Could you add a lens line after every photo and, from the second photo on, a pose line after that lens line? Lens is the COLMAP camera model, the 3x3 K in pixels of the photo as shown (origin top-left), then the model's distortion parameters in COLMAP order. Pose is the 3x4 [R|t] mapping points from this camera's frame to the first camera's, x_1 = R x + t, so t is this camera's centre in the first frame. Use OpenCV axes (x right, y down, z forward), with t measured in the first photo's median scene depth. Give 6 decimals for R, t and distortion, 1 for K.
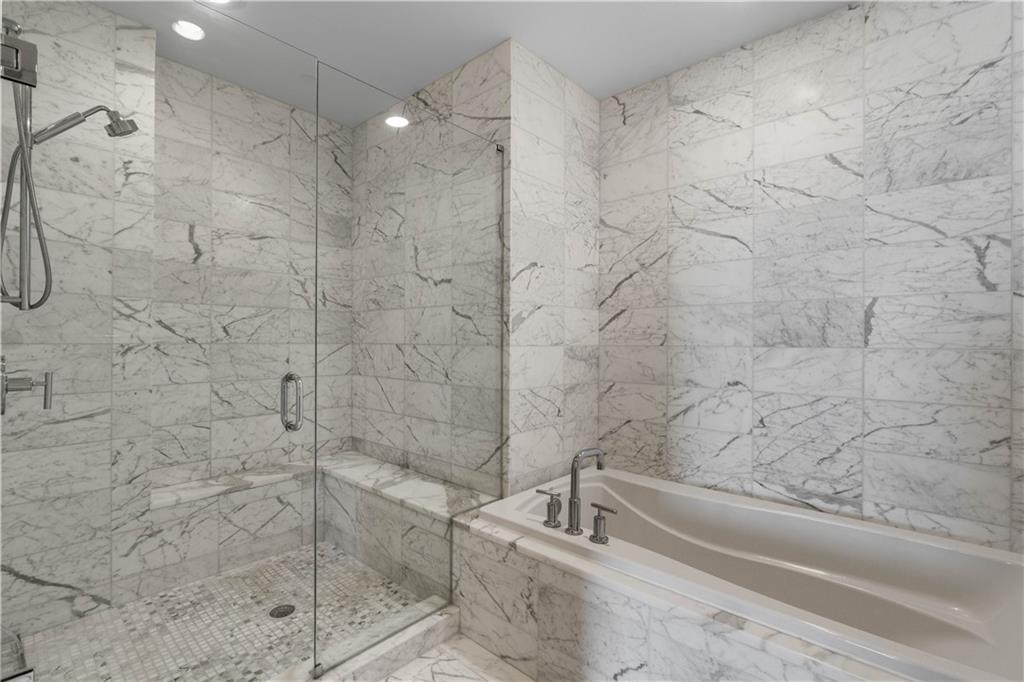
lens RADIAL K [[473.9, 0, 503.5], [0, 473.9, 340.4], [0, 0, 1]] dist [-0.002757, 0.002324]
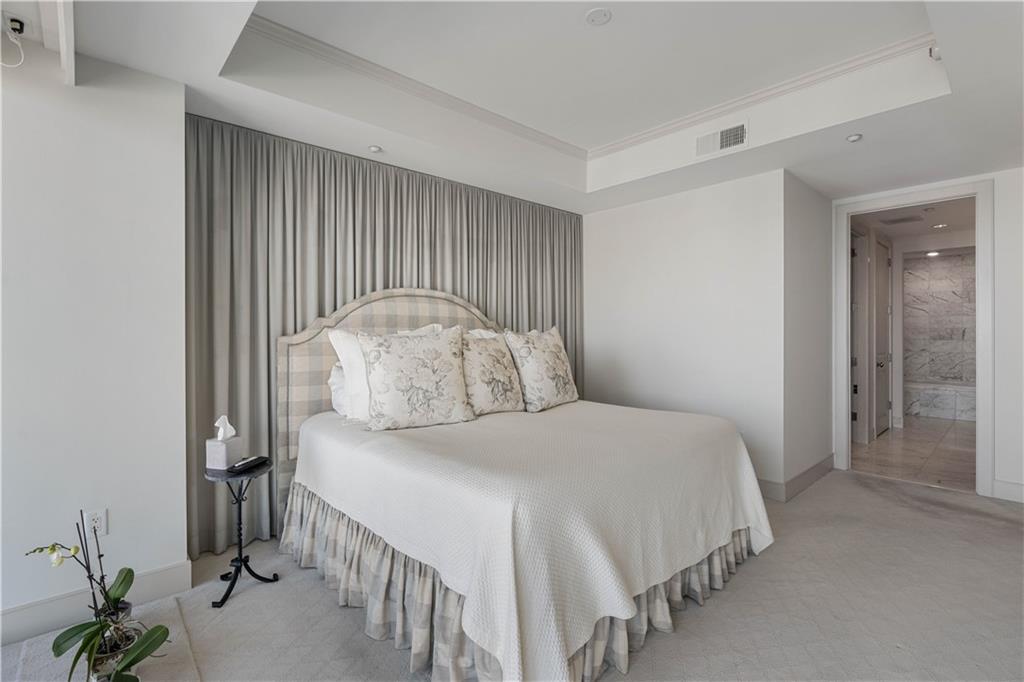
lens RADIAL K [[473.9, 0, 517.0], [0, 473.9, 339.2], [0, 0, 1]] dist [-0.002757, 0.002324]
pose [[0.996570, -0.000327, -0.082750, -2.626243], [0.000030, 0.999994, -0.003589, 0.022435], [0.082751, 0.003575, 0.996564, -3.259090]]
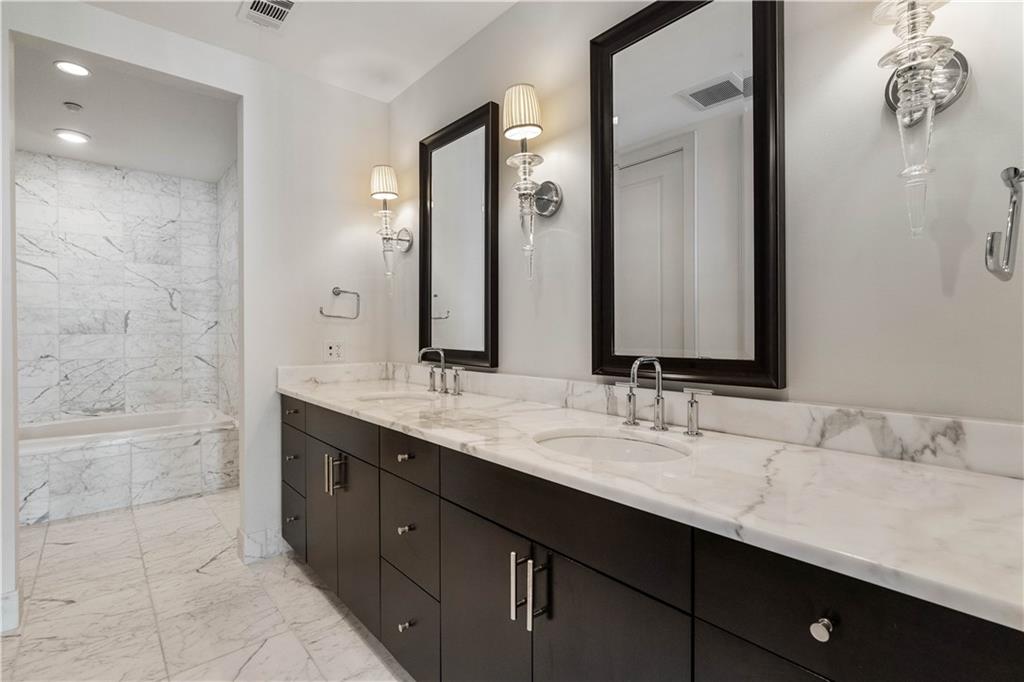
lens RADIAL K [[503.4, 0, 506.6], [0, 503.4, 332.7], [0, 0, 1]] dist [0.006838, -0.000378]
pose [[0.152442, -0.001937, 0.988310, -1.155630], [0.009839, 0.999951, 0.000443, 0.025083], [-0.988263, 0.009656, 0.152454, -0.984031]]
